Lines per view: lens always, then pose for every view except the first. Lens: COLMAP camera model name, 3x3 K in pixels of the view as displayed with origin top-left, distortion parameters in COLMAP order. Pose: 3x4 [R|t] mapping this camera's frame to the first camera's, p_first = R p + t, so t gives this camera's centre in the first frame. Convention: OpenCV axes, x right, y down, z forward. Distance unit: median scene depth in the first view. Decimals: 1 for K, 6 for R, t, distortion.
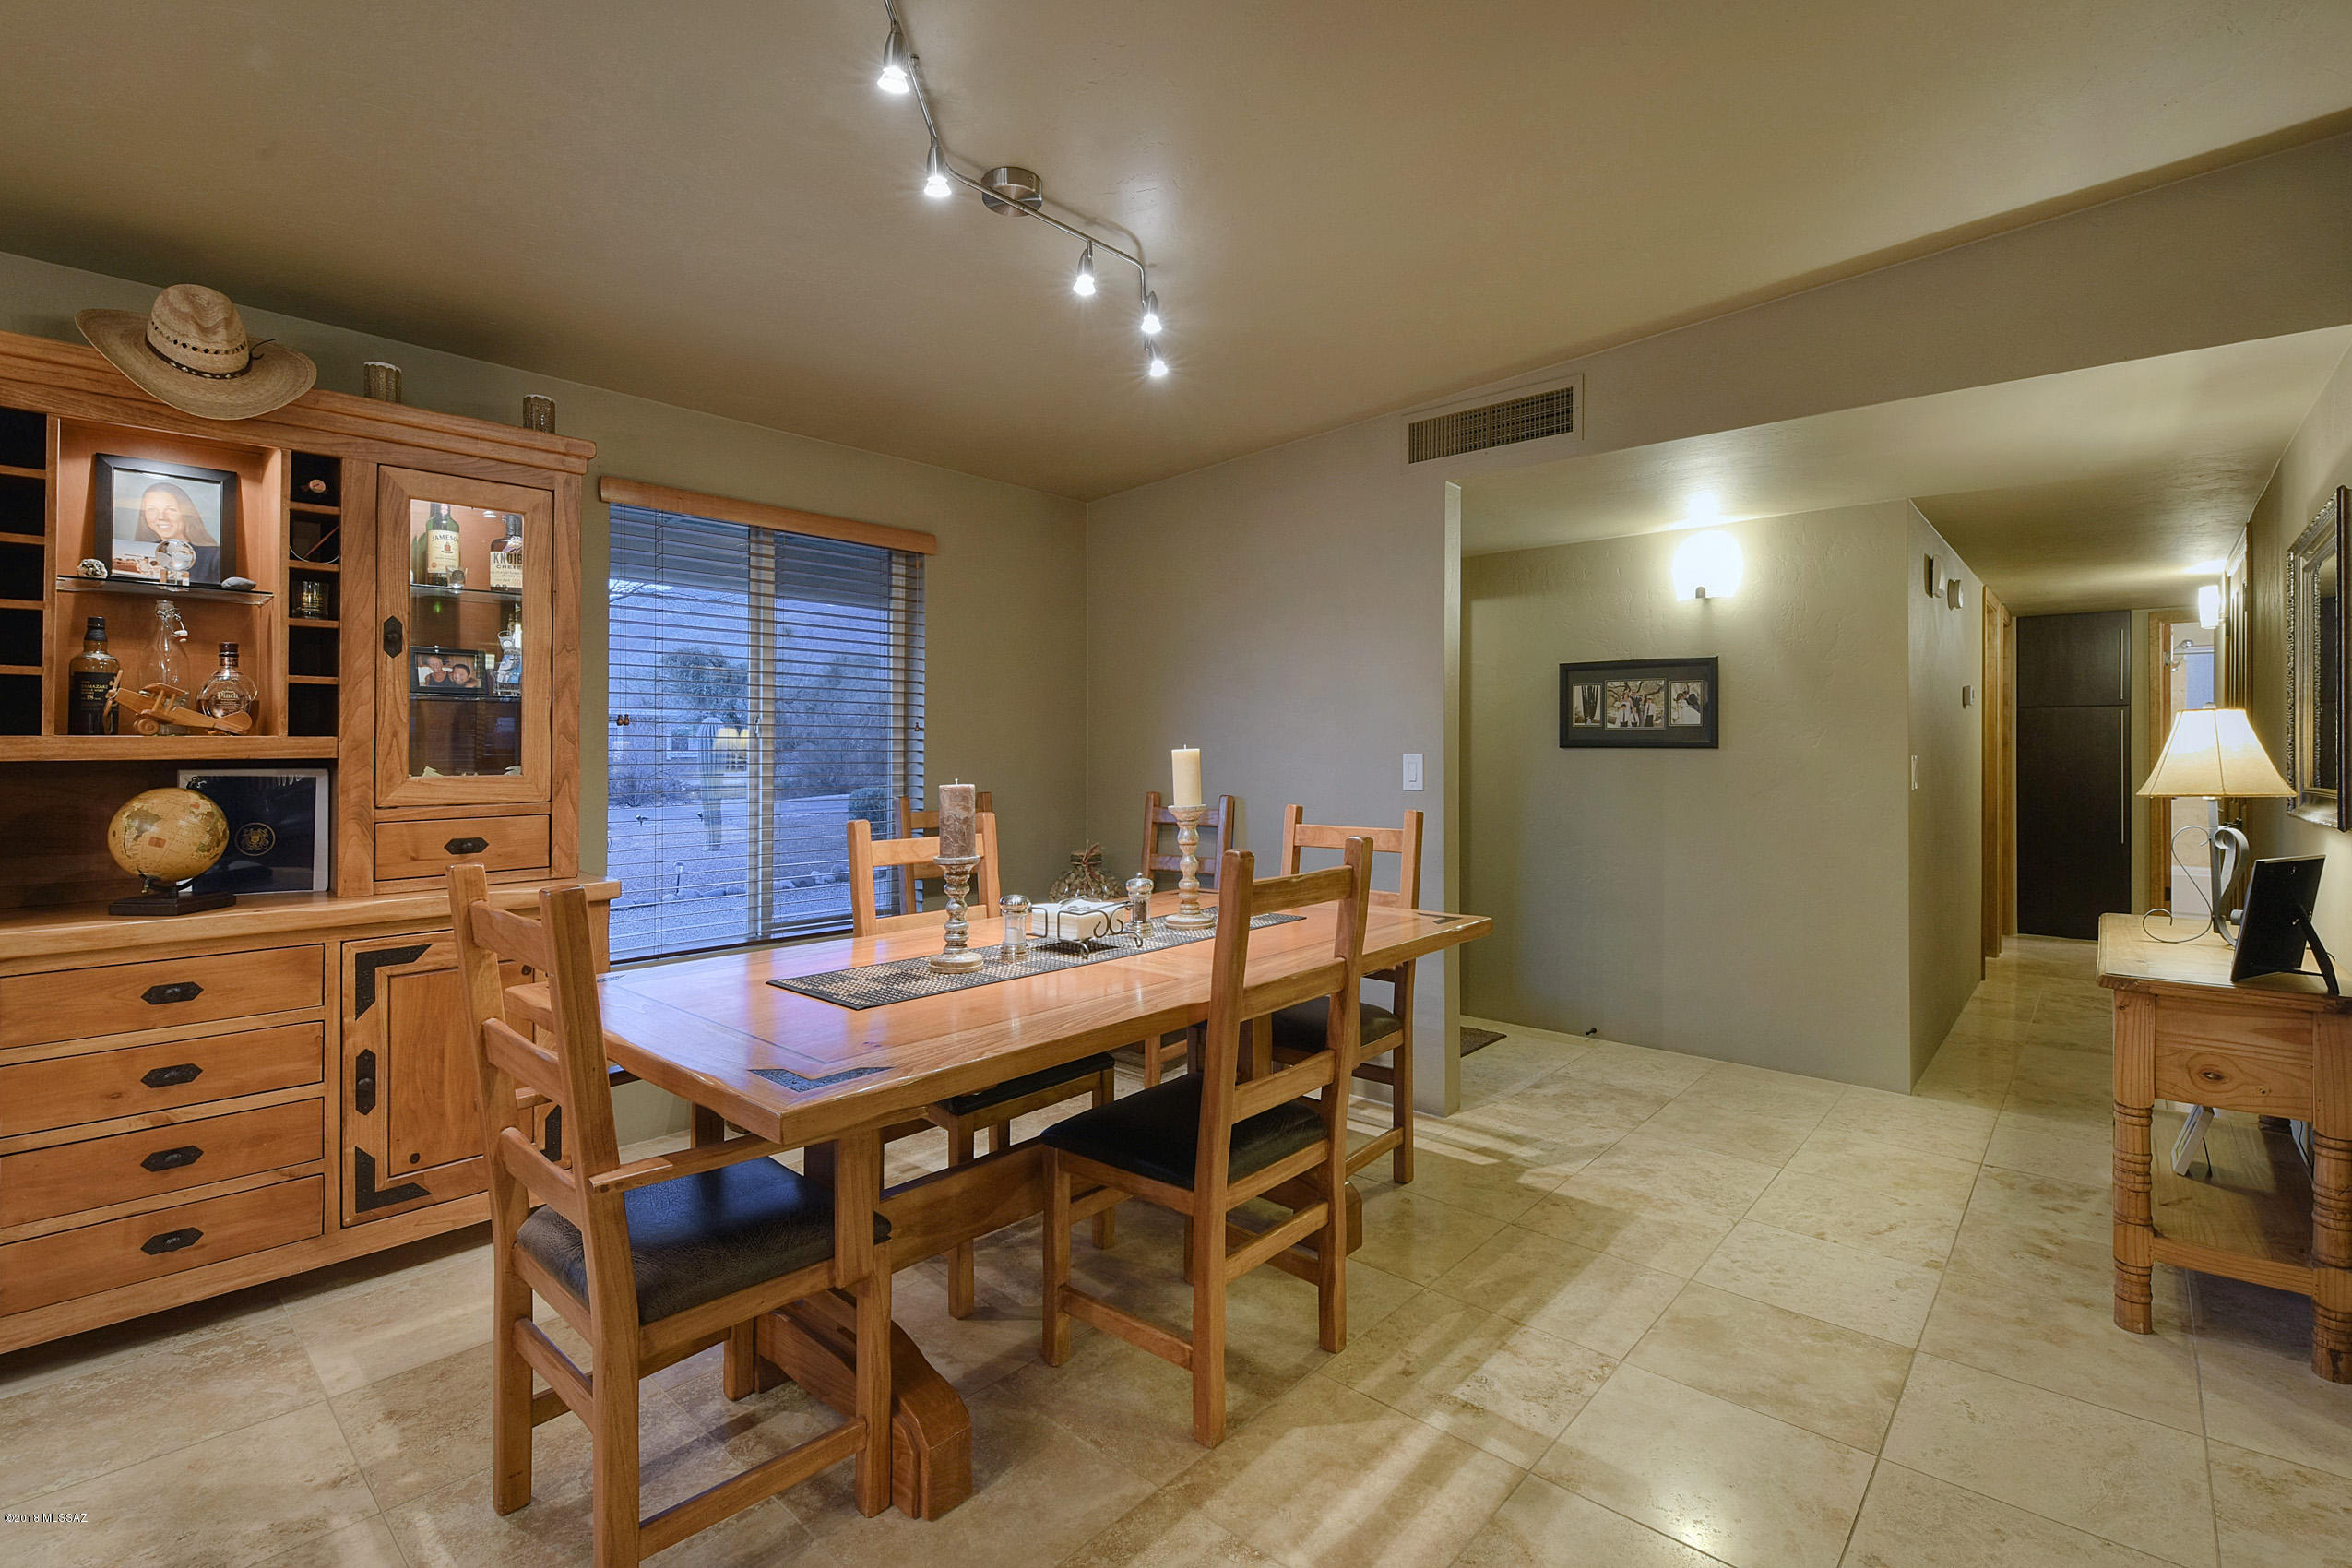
lens RADIAL K [[1055.0, 0, 1185.1], [0, 1055.0, 759.7], [0, 0, 1]] dist [0.000539, -0.010782]
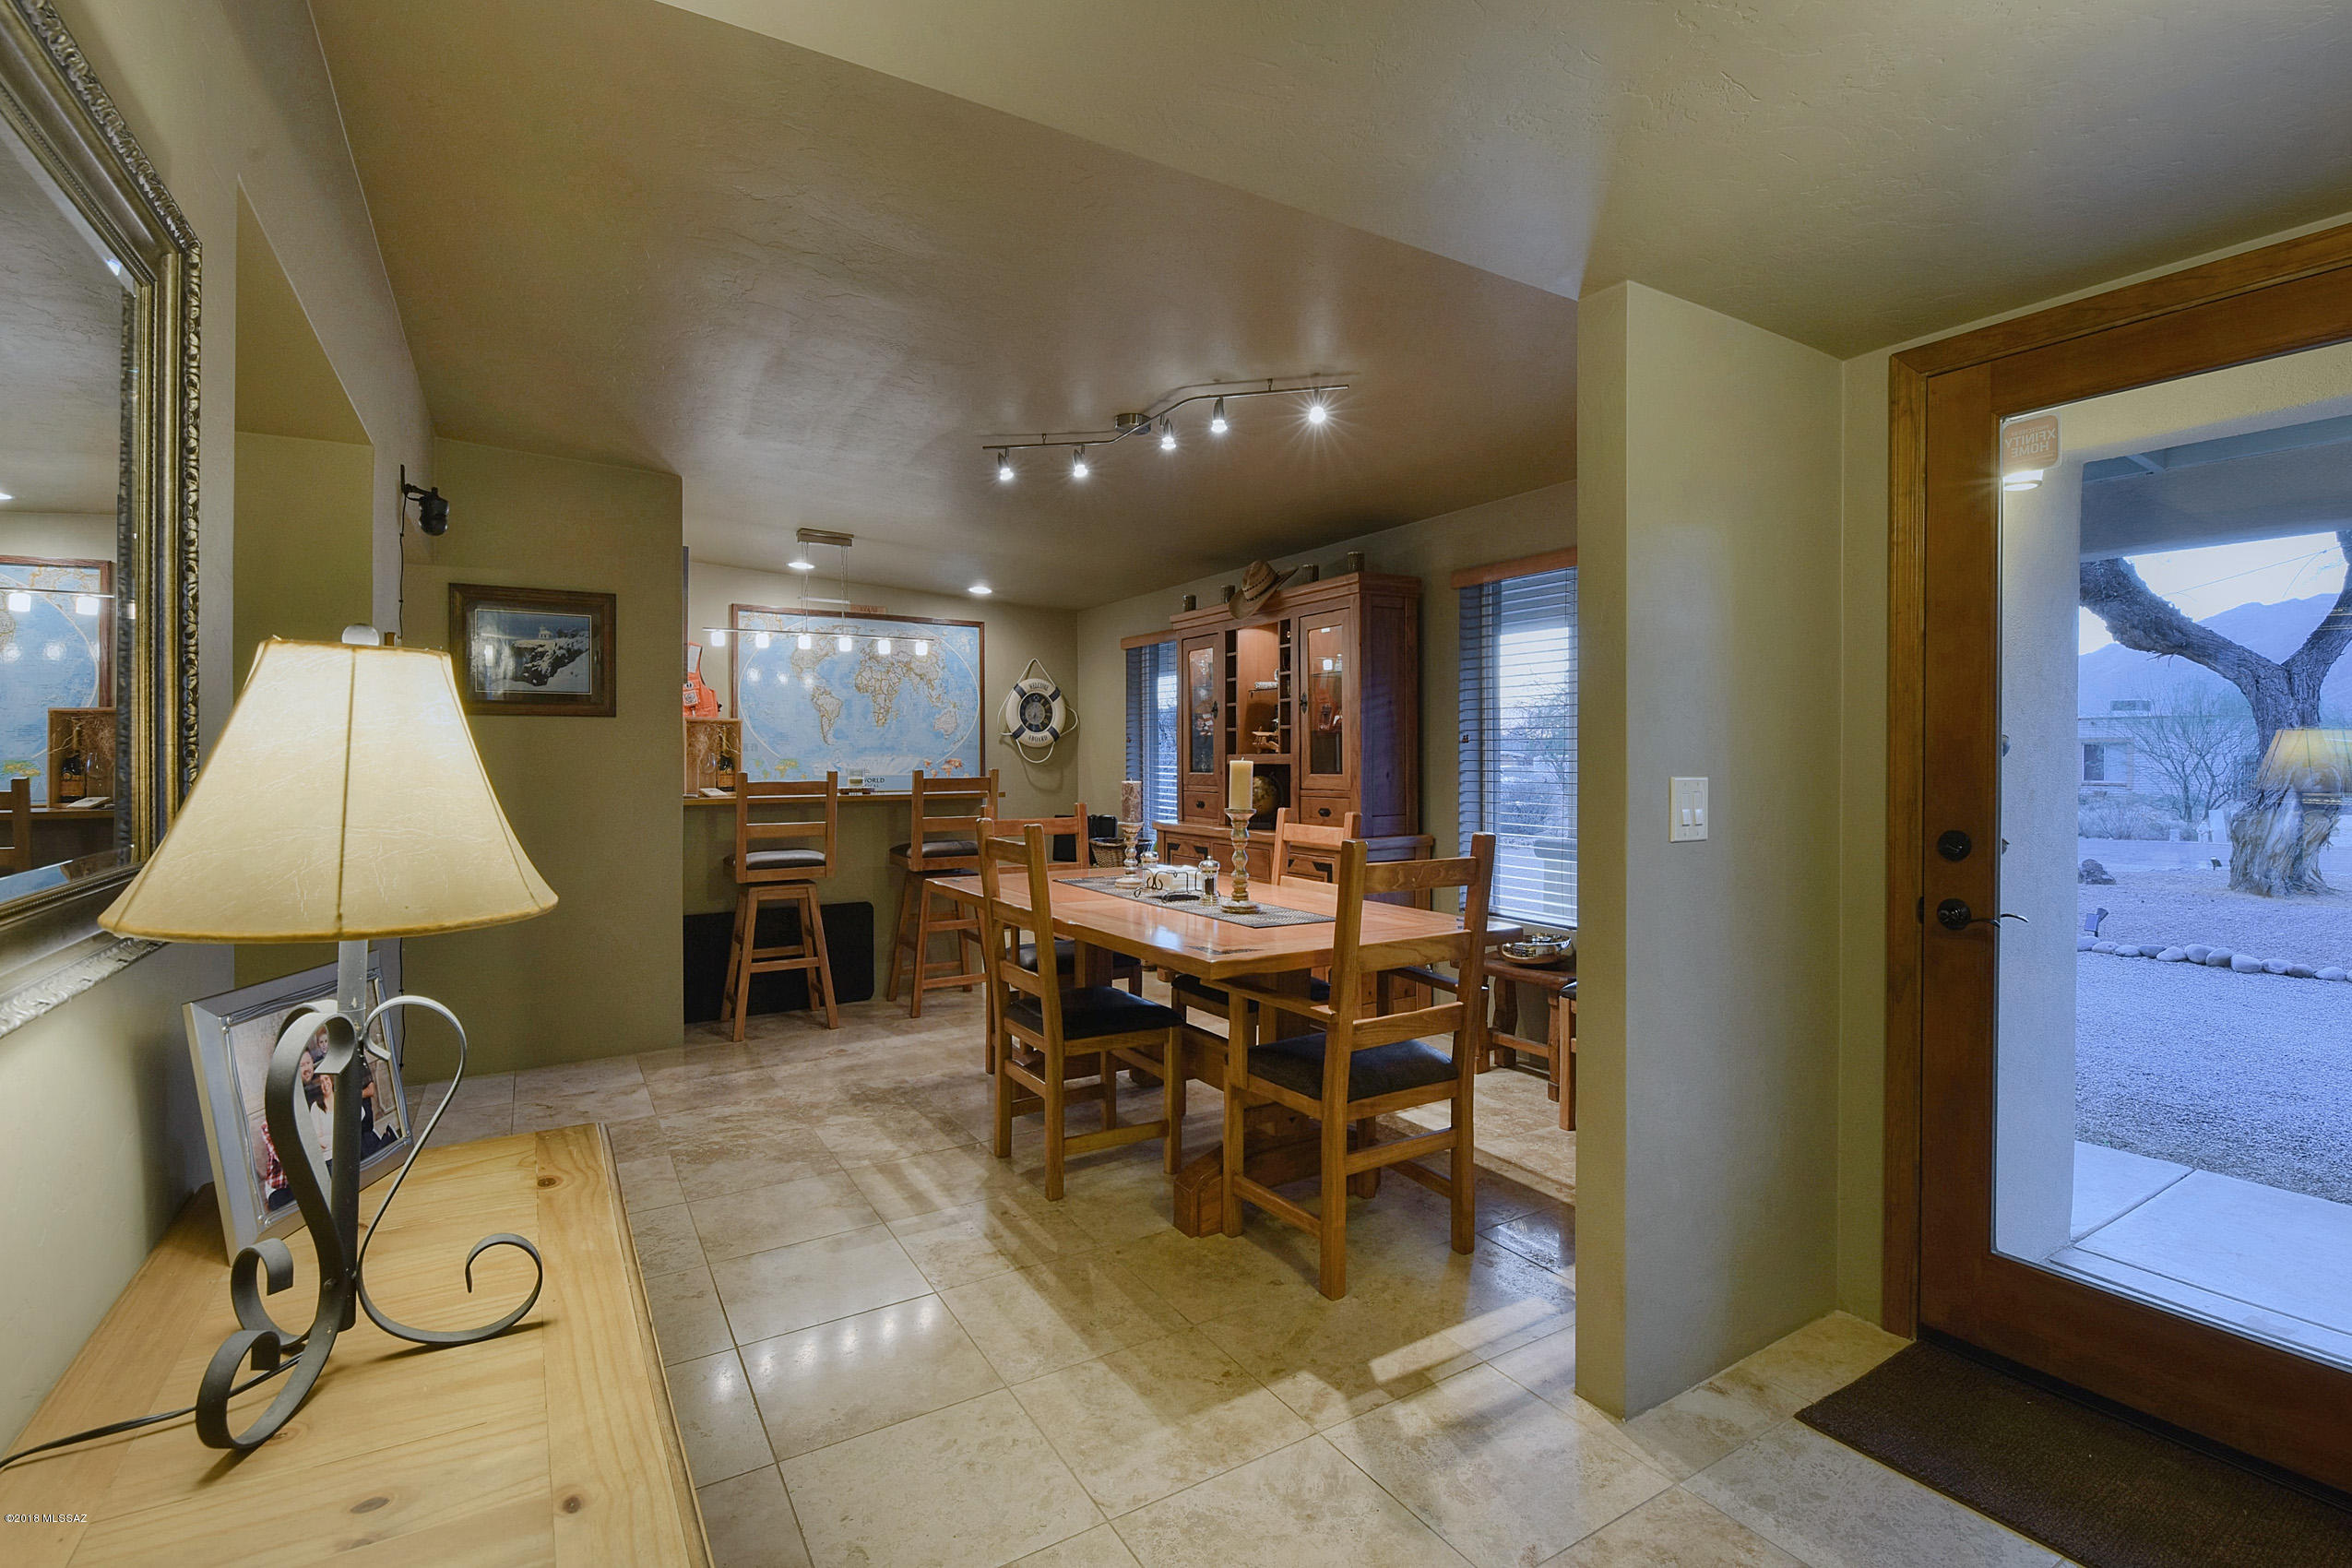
lens RADIAL K [[1061.1, 0, 1176.0], [0, 1061.1, 784.0], [0, 0, 1]] dist [-0.001544, -0.000380]
pose [[-0.289587, 0.025273, -0.956818, 1.246455], [-0.008530, 0.999543, 0.028983, -0.021251], [0.957114, 0.016555, -0.289239, 1.367725]]
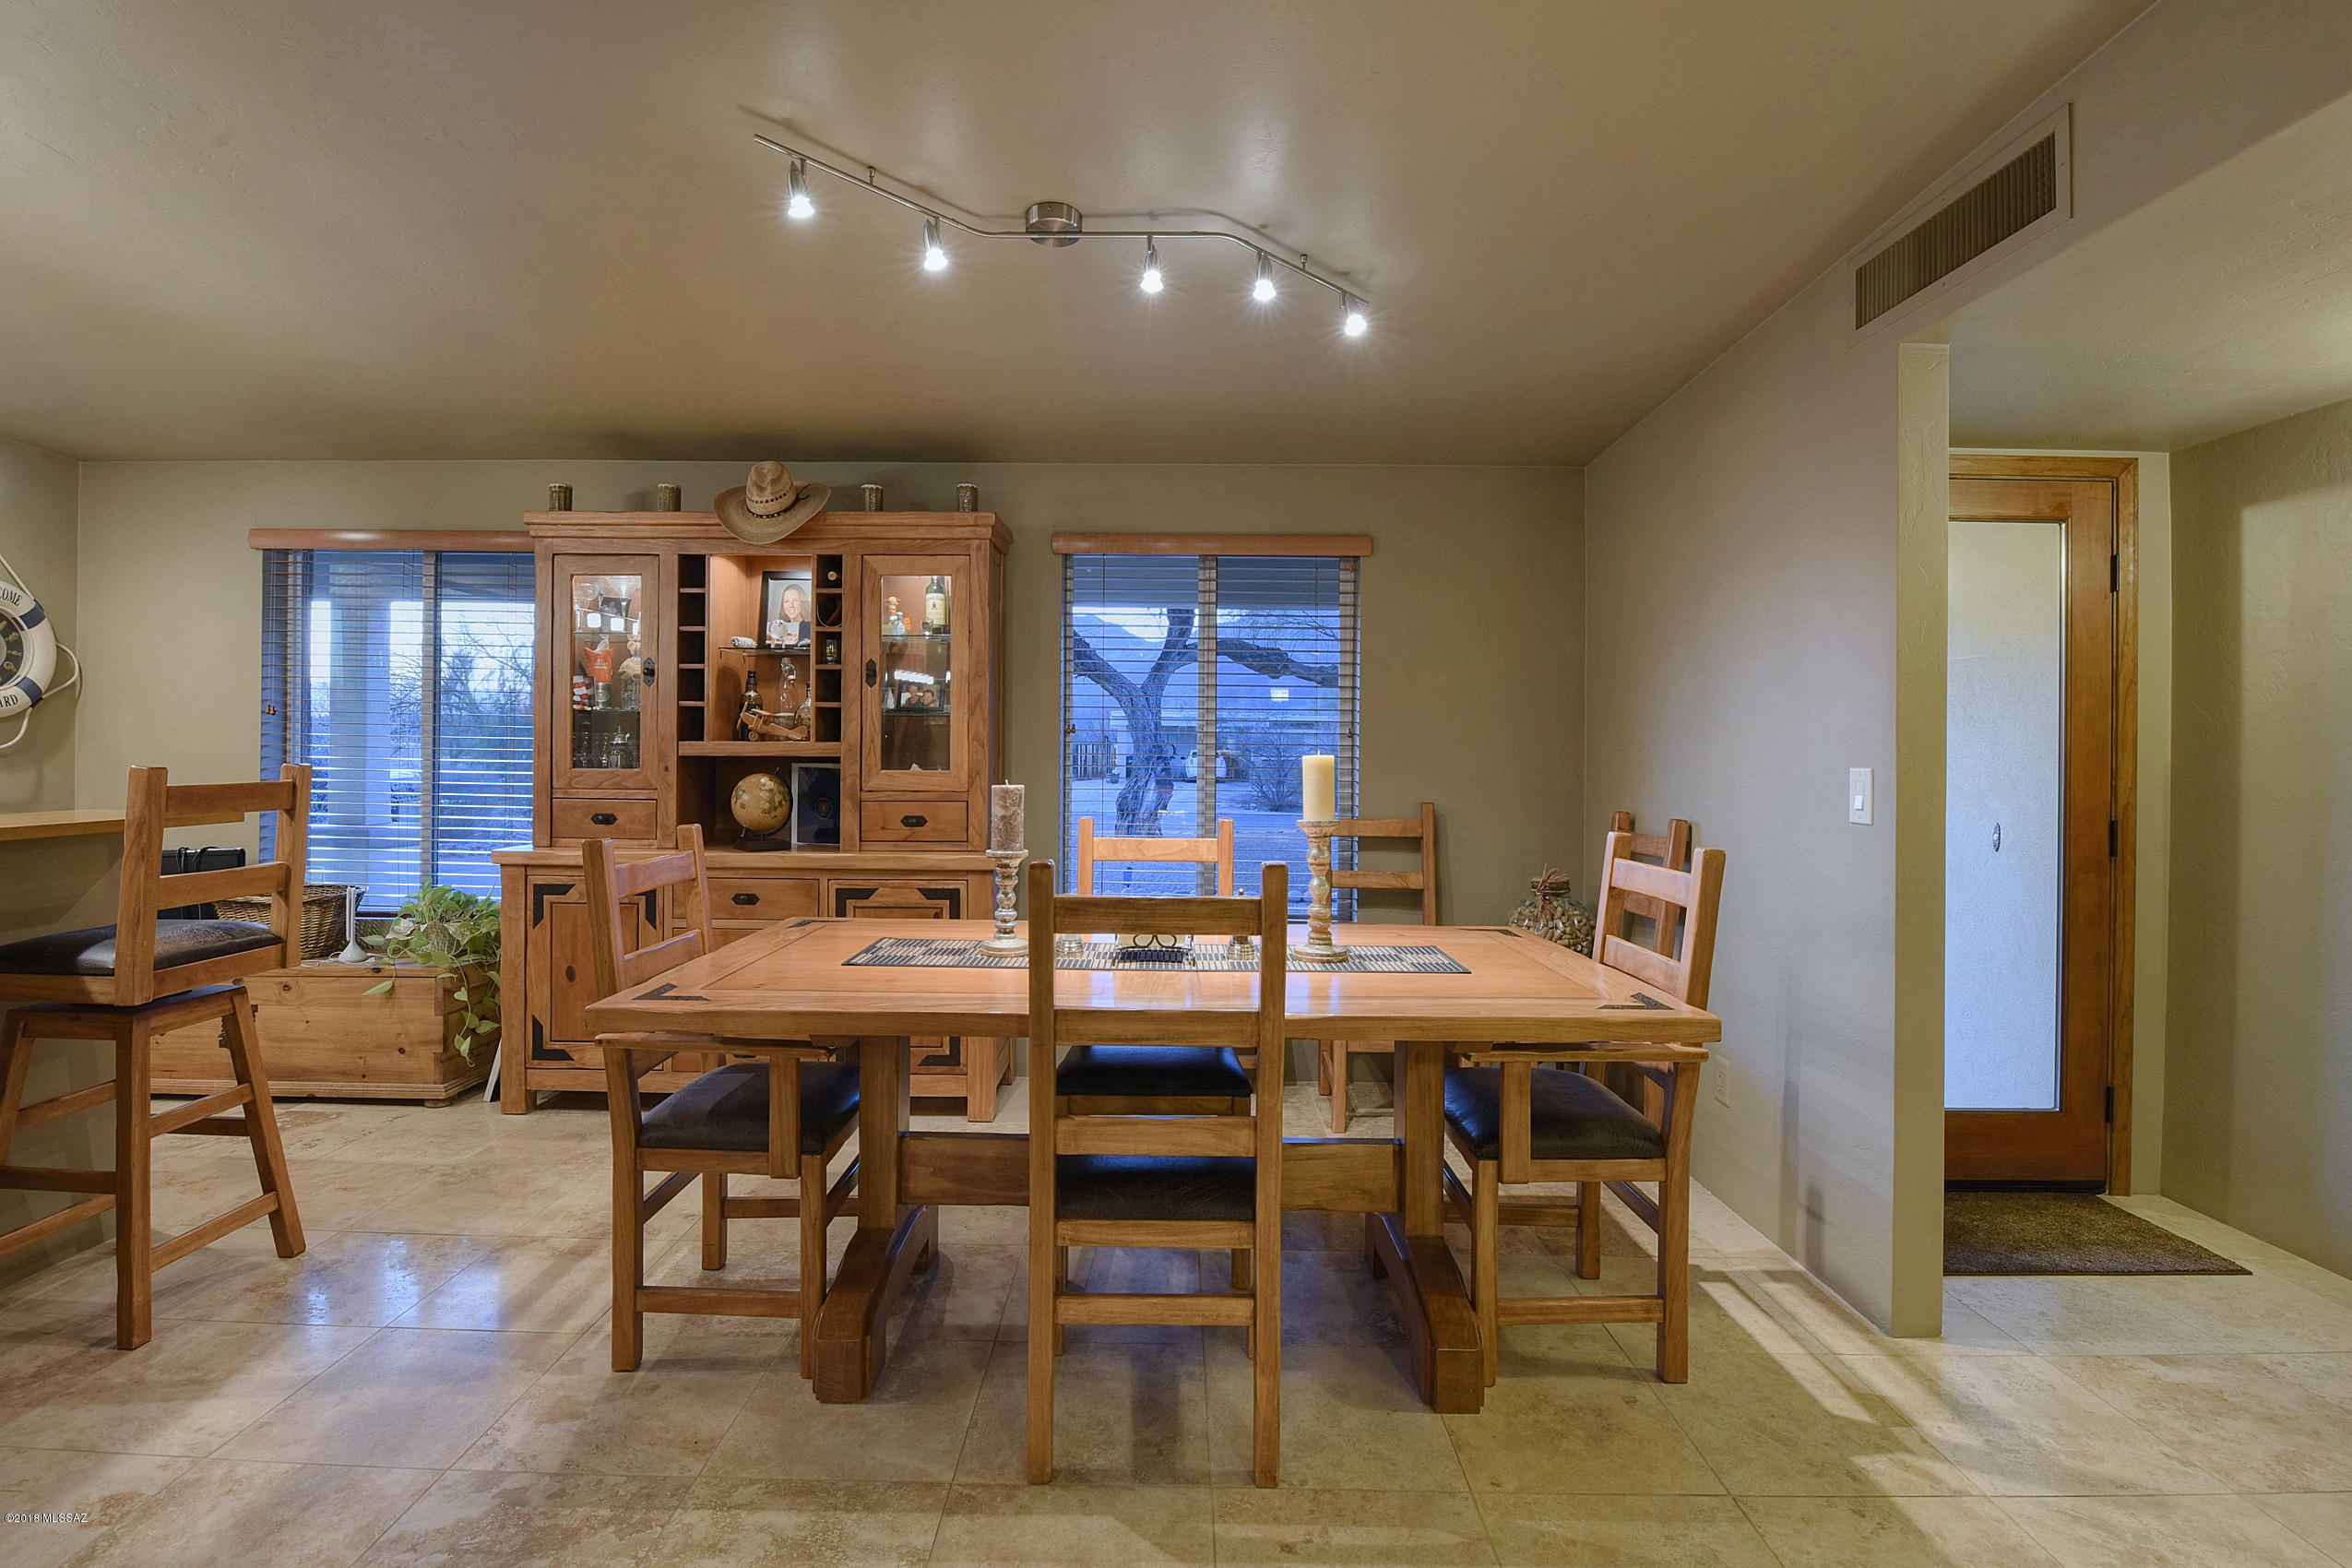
lens RADIAL K [[1079.9, 0, 1163.9], [0, 1079.9, 757.1], [0, 0, 1]] dist [-0.001679, -0.008489]
pose [[0.655082, 0.008579, -0.755509, 0.641421], [-0.017168, 0.999846, -0.003532, -0.003251], [0.755363, 0.015285, 0.655128, 0.337899]]
